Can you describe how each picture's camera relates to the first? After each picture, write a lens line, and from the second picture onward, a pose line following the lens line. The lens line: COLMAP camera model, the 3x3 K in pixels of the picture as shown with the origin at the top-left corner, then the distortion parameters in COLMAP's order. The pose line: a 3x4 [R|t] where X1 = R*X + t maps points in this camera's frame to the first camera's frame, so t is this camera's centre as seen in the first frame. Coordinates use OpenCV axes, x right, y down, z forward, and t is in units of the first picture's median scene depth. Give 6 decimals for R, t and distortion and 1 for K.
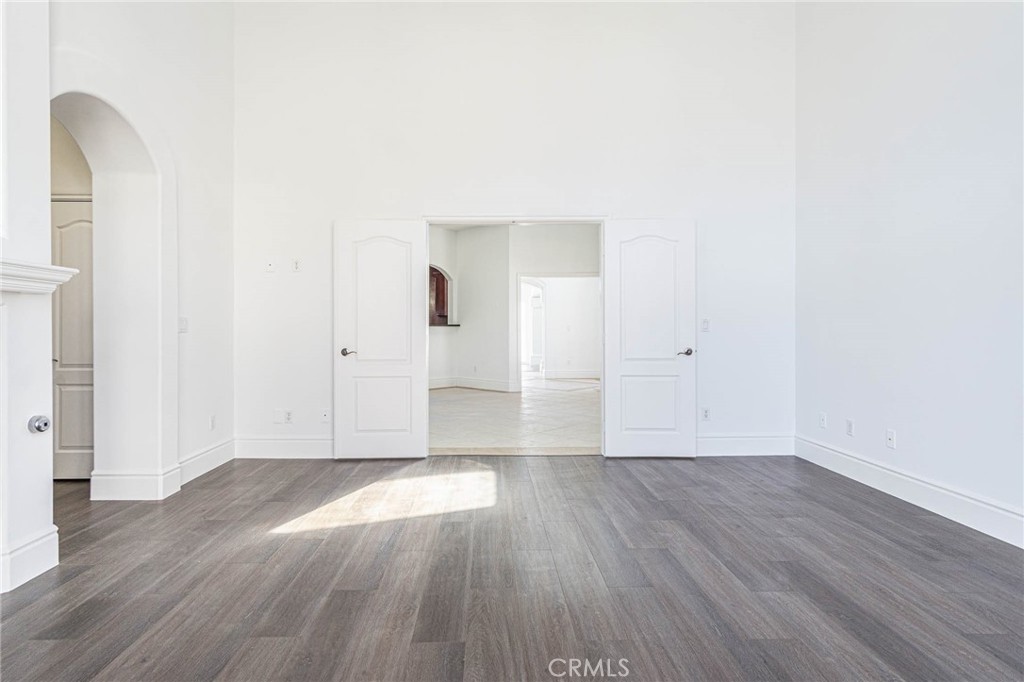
lens RADIAL K [[542.1, 0, 513.8], [0, 542.1, 335.8], [0, 0, 1]] dist [0.013055, -0.001103]
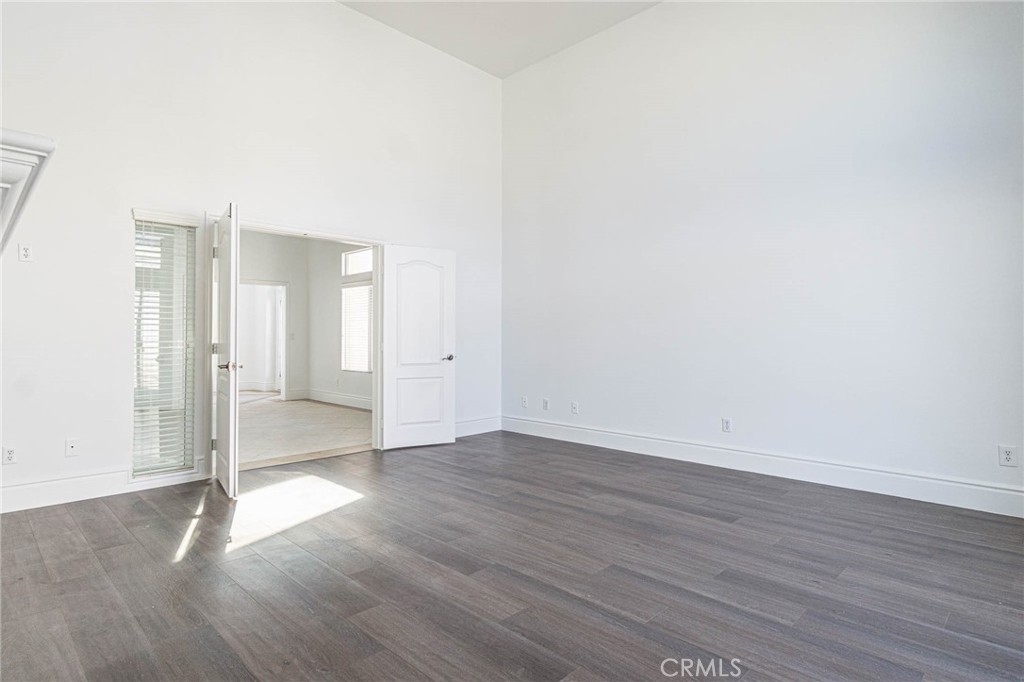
lens RADIAL K [[542.1, 0, 502.6], [0, 542.1, 341.8], [0, 0, 1]] dist [0.013055, -0.001103]
pose [[0.716723, 0.000896, 0.697358, -0.592963], [0.003381, 0.999983, -0.004759, -0.001011], [-0.697350, 0.005768, 0.716707, -0.008961]]
